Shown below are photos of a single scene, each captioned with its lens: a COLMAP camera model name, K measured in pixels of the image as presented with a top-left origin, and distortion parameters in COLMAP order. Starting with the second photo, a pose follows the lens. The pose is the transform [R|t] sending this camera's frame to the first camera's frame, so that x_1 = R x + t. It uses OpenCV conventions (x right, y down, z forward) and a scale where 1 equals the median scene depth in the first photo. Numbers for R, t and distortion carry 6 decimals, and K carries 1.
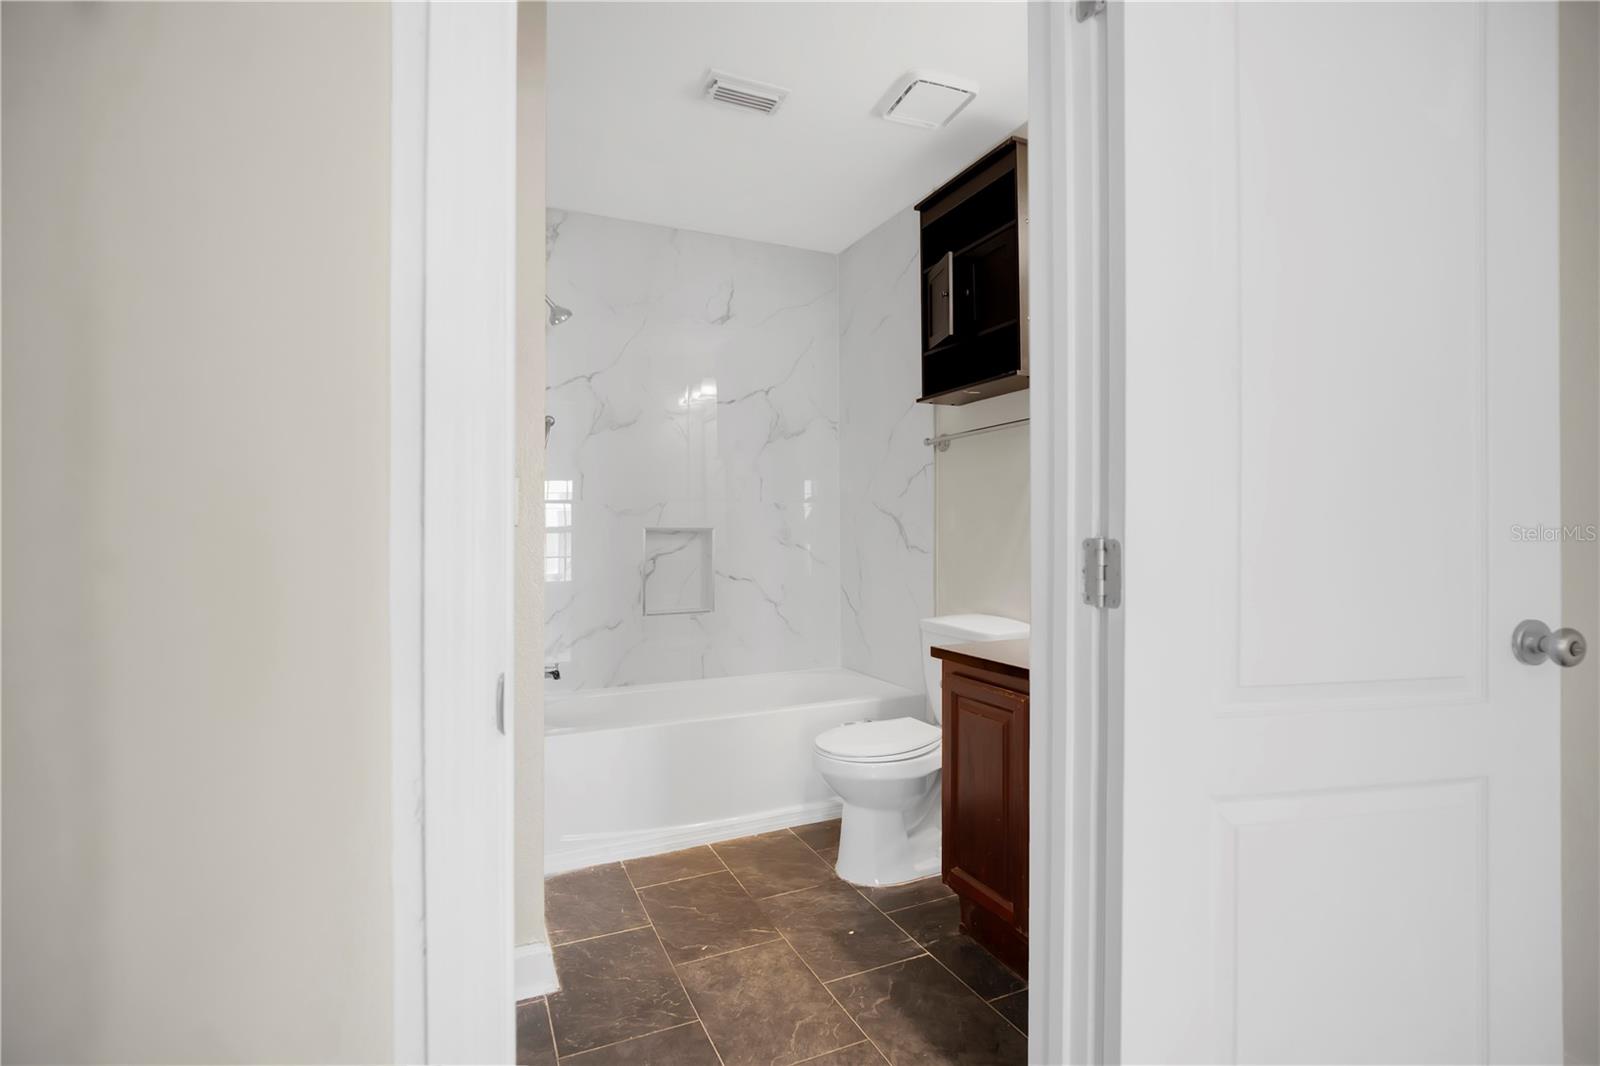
lens RADIAL K [[750.7, 0, 797.8], [0, 750.7, 531.7], [0, 0, 1]] dist [-0.018708, -0.000184]
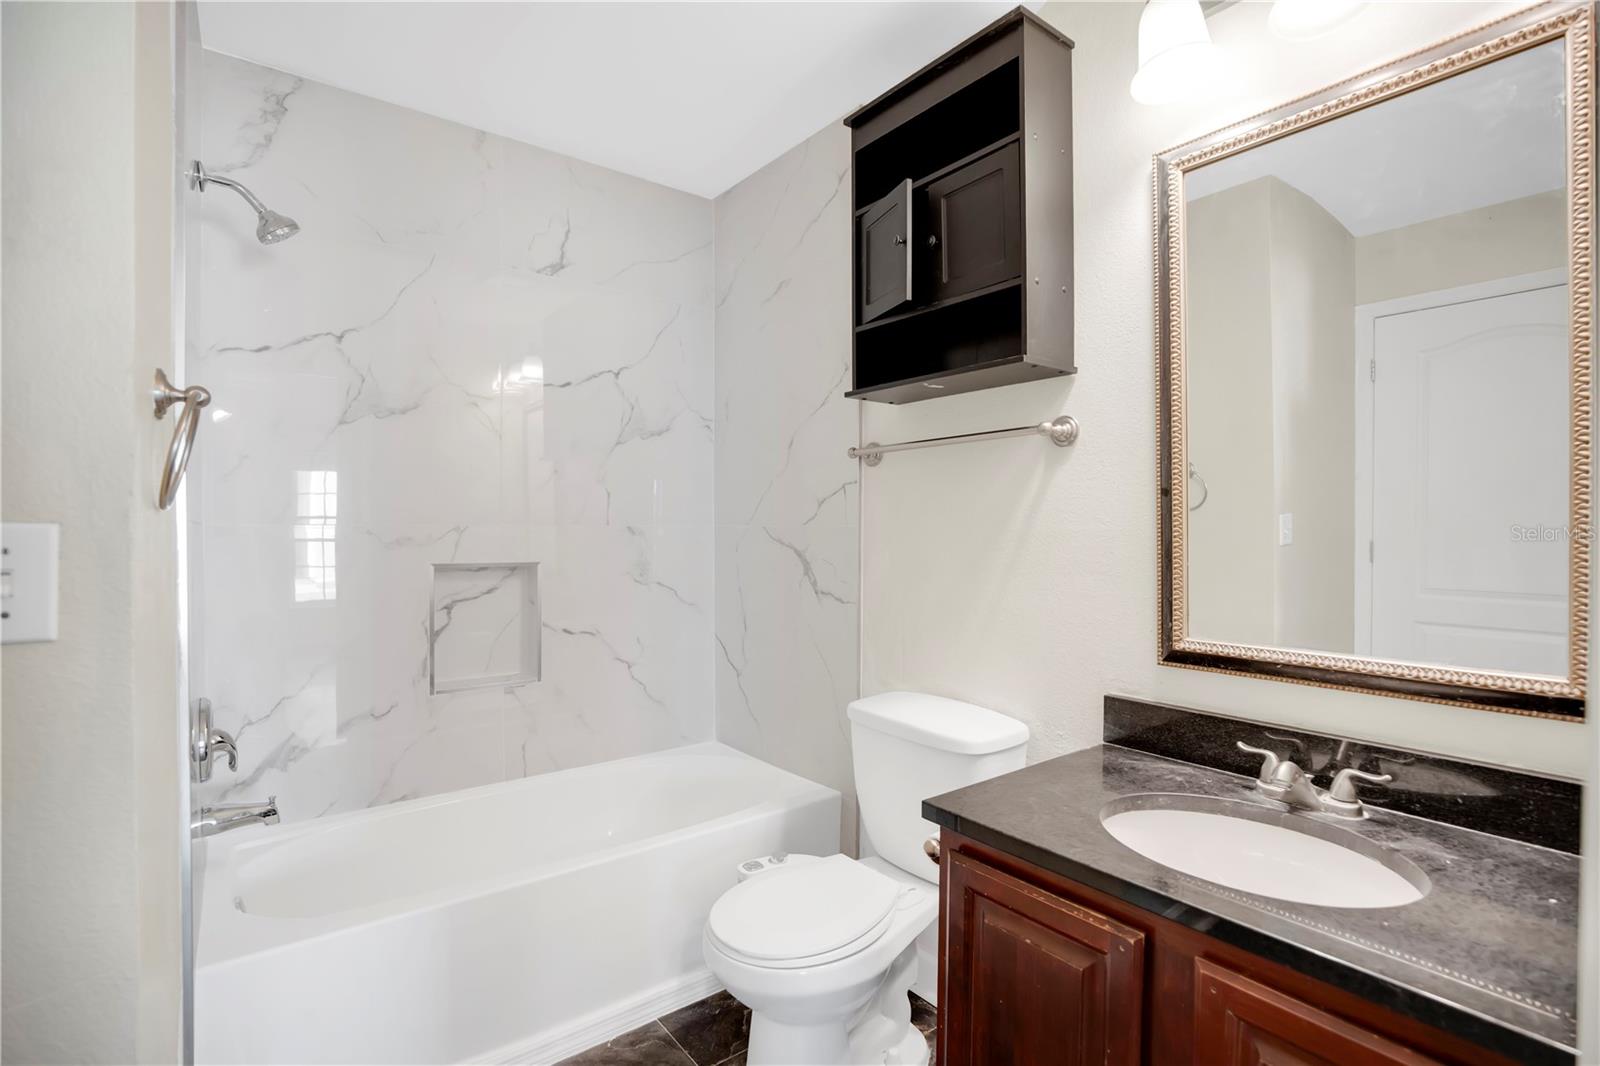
lens RADIAL K [[750.7, 0, 823.3], [0, 750.7, 537.4], [0, 0, 1]] dist [-0.018708, -0.000184]
pose [[0.968299, 0.002683, 0.249779, -0.032224], [-0.005371, 0.999935, 0.010080, -0.041004], [-0.249735, -0.011102, 0.968251, 0.275335]]
